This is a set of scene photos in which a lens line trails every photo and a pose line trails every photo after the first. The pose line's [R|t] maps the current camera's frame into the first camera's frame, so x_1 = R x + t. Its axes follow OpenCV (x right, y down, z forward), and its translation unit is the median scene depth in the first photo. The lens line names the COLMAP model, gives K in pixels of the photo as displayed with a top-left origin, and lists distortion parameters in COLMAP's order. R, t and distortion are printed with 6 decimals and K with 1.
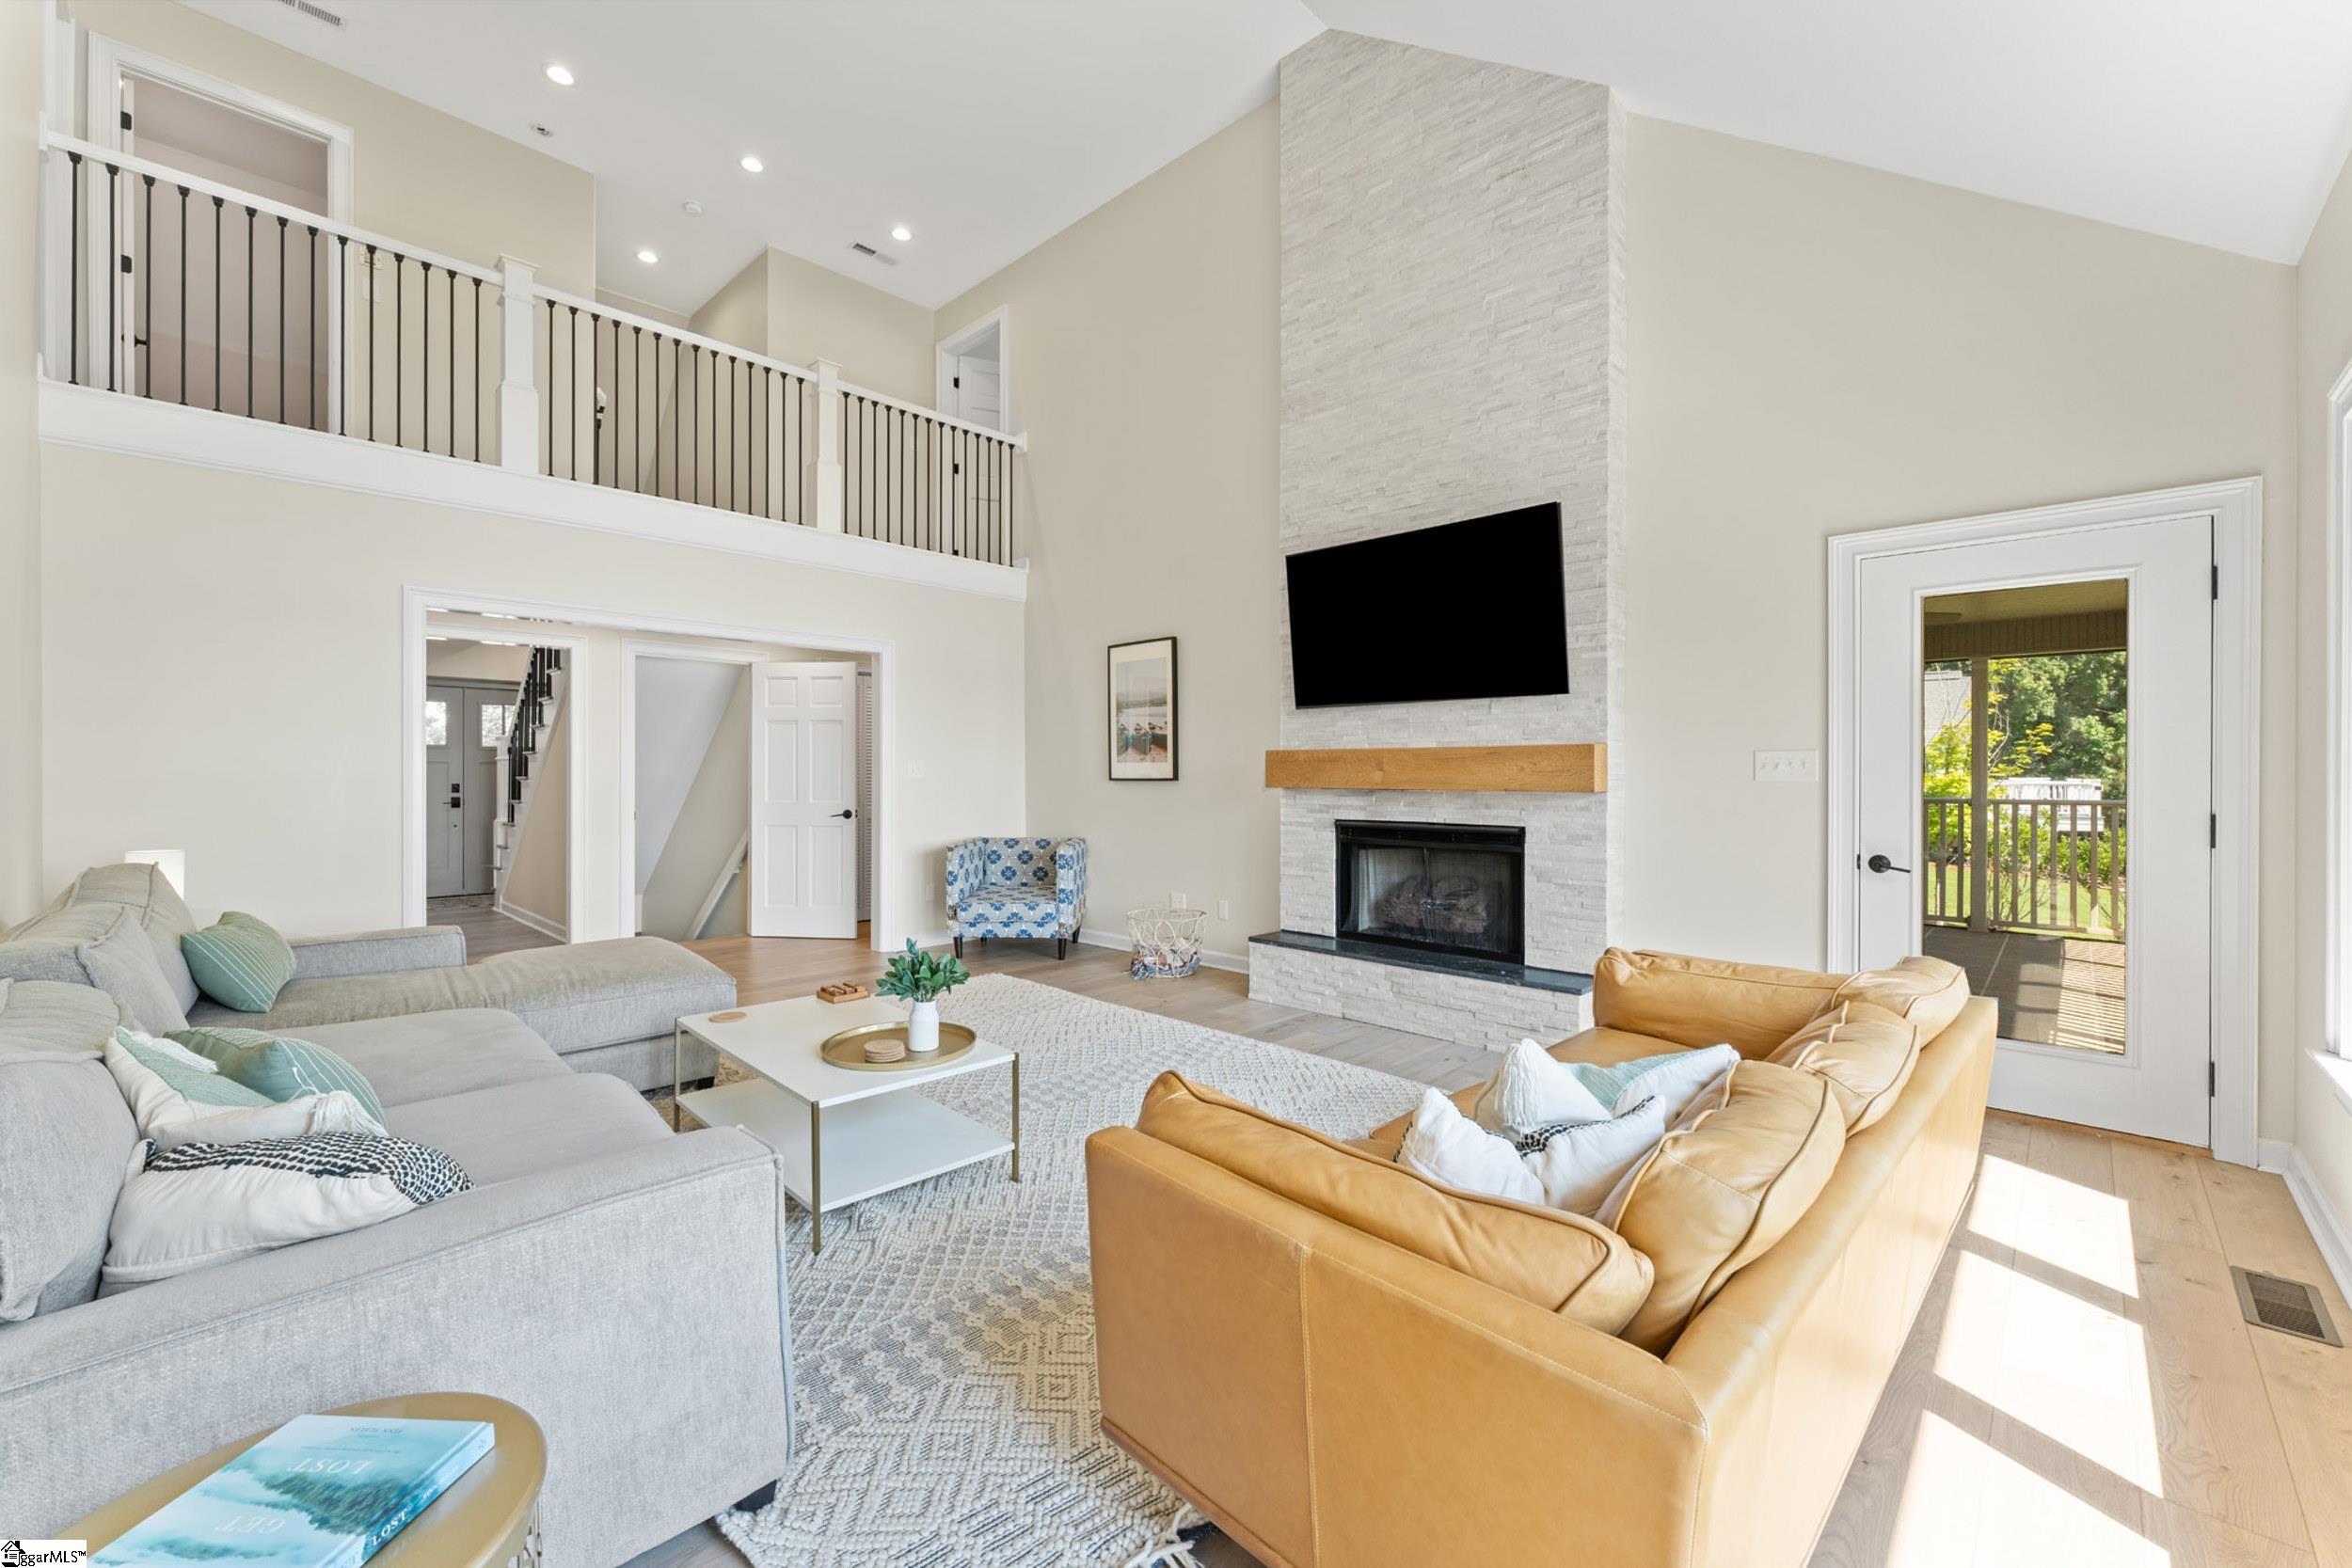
lens RADIAL K [[936.0, 0, 1174.8], [0, 936.0, 782.8], [0, 0, 1]] dist [-0.001353, 0.000080]
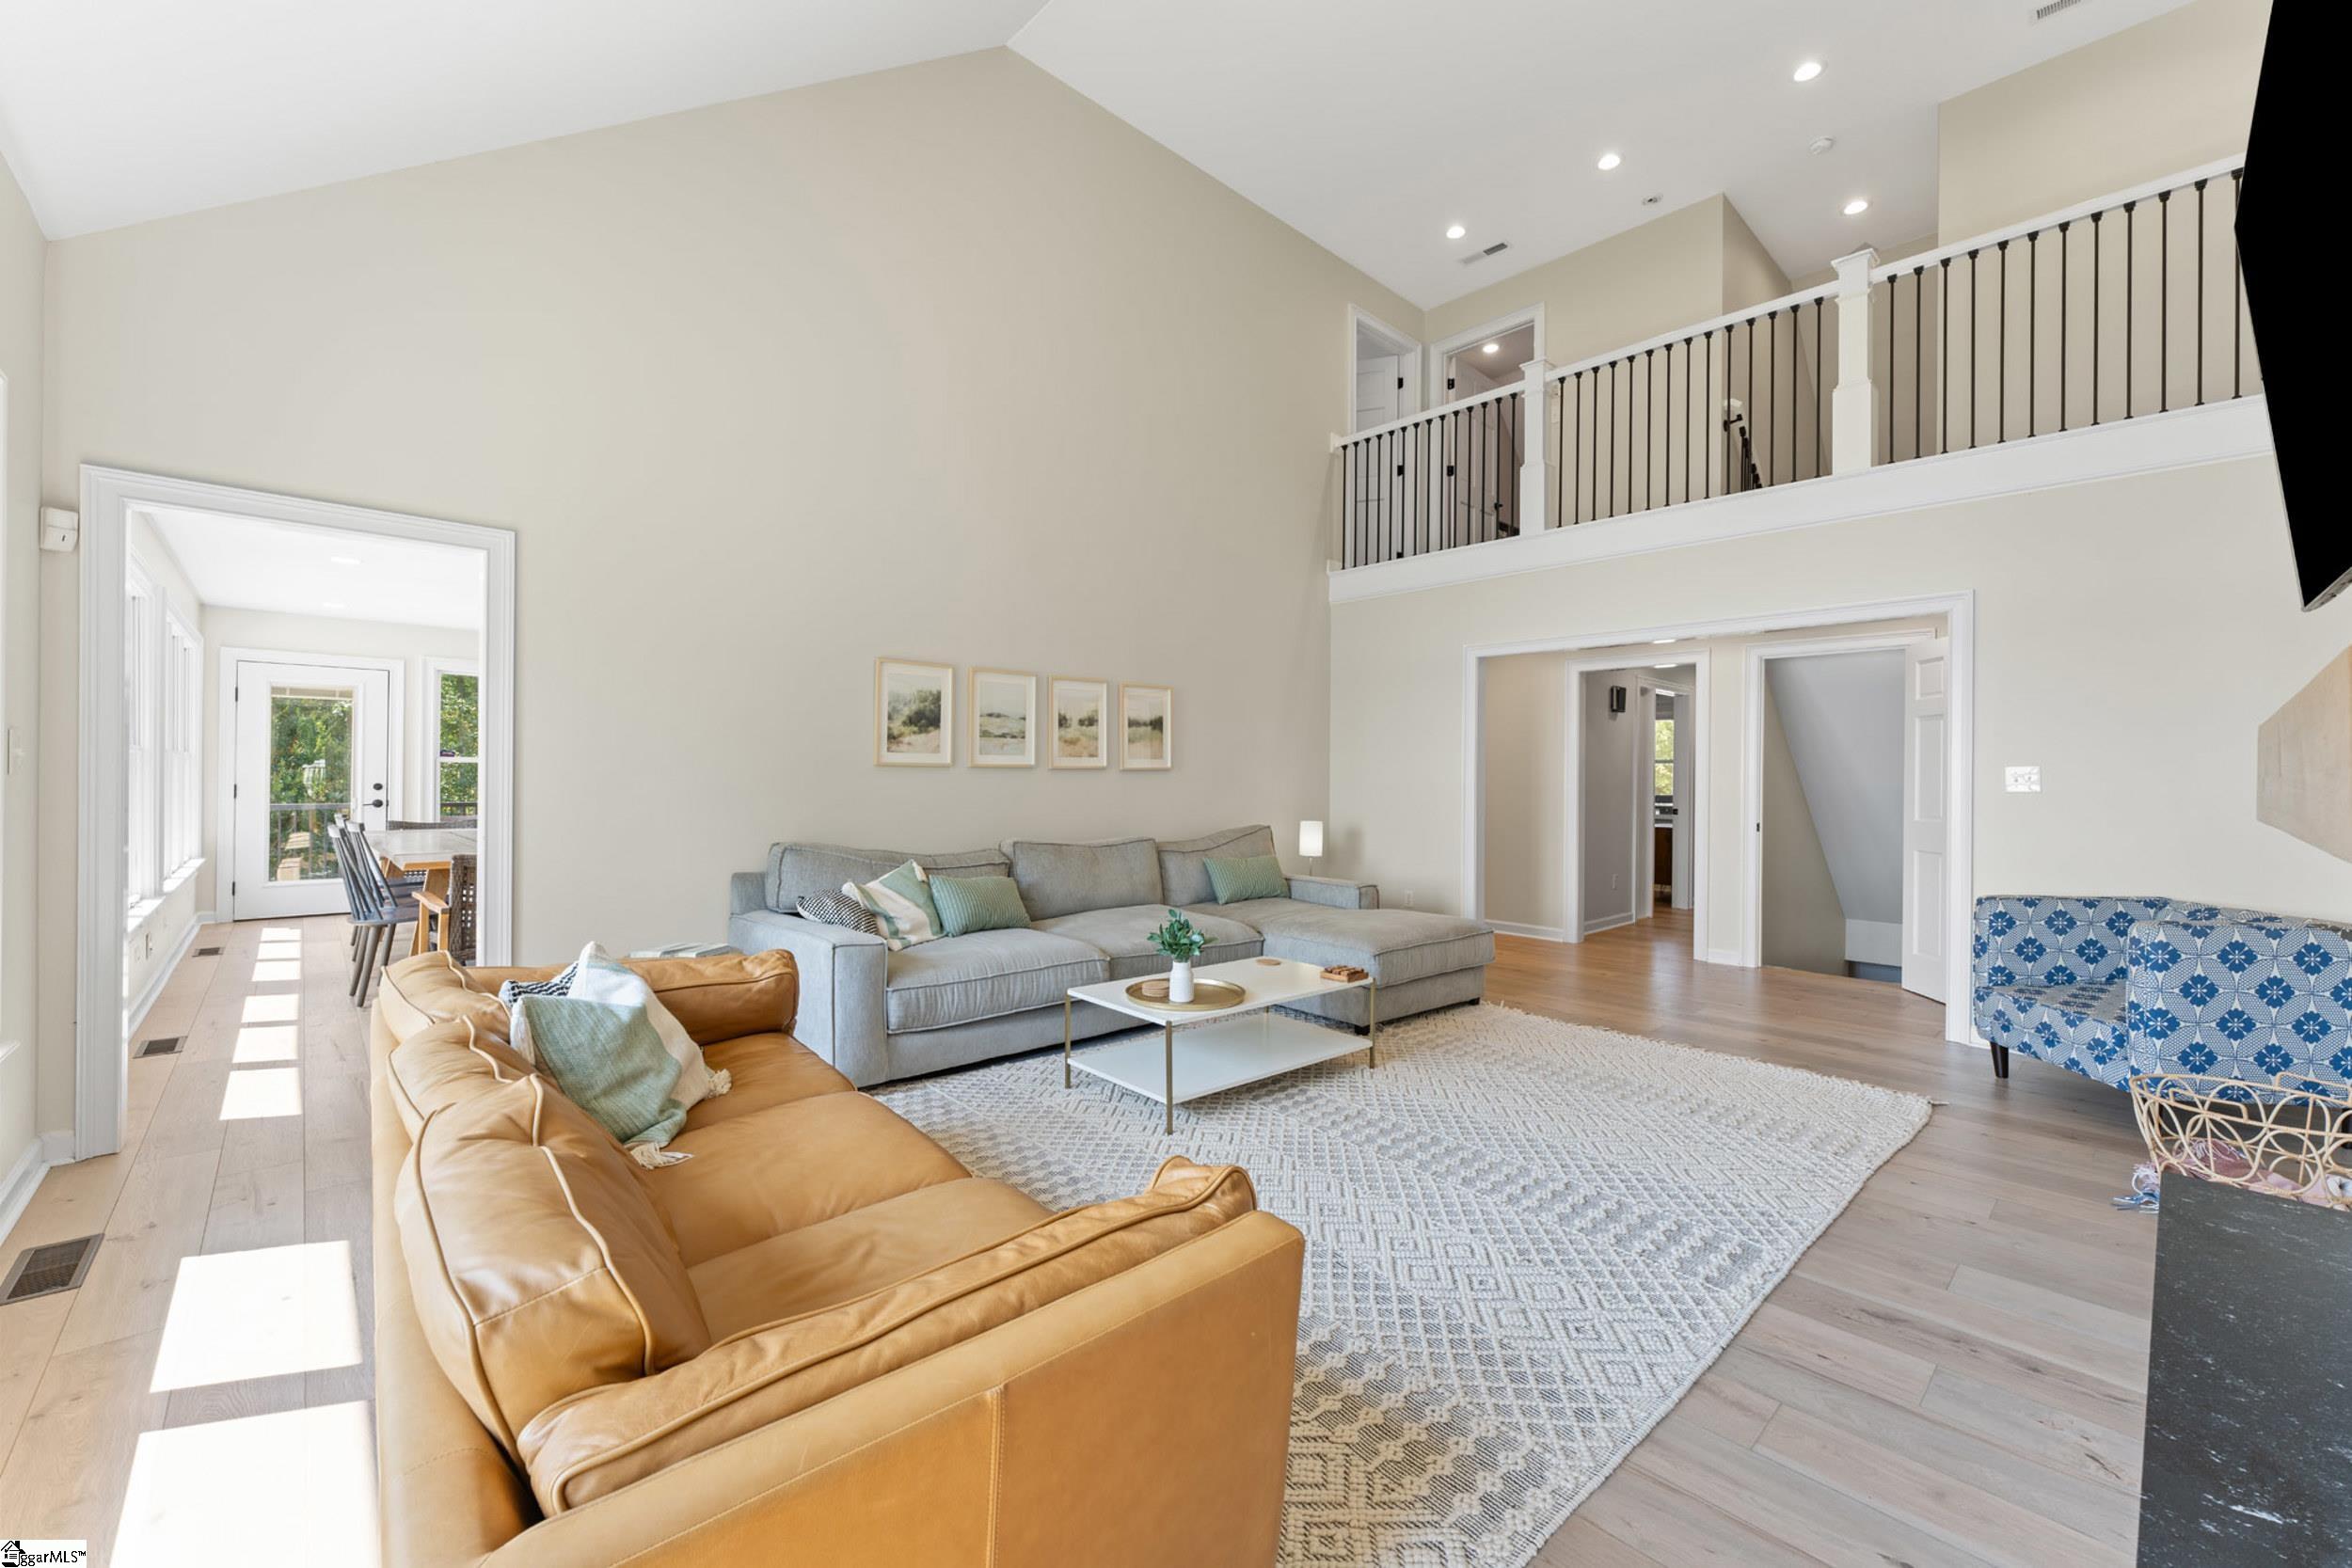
lens RADIAL K [[936.0, 0, 1179.9], [0, 936.0, 774.1], [0, 0, 1]] dist [-0.001353, 0.000080]
pose [[-0.055279, 0.001078, -0.998470, 0.584601], [-0.011230, 0.999935, 0.001701, -0.012388], [0.998408, 0.011307, -0.055264, 0.637188]]
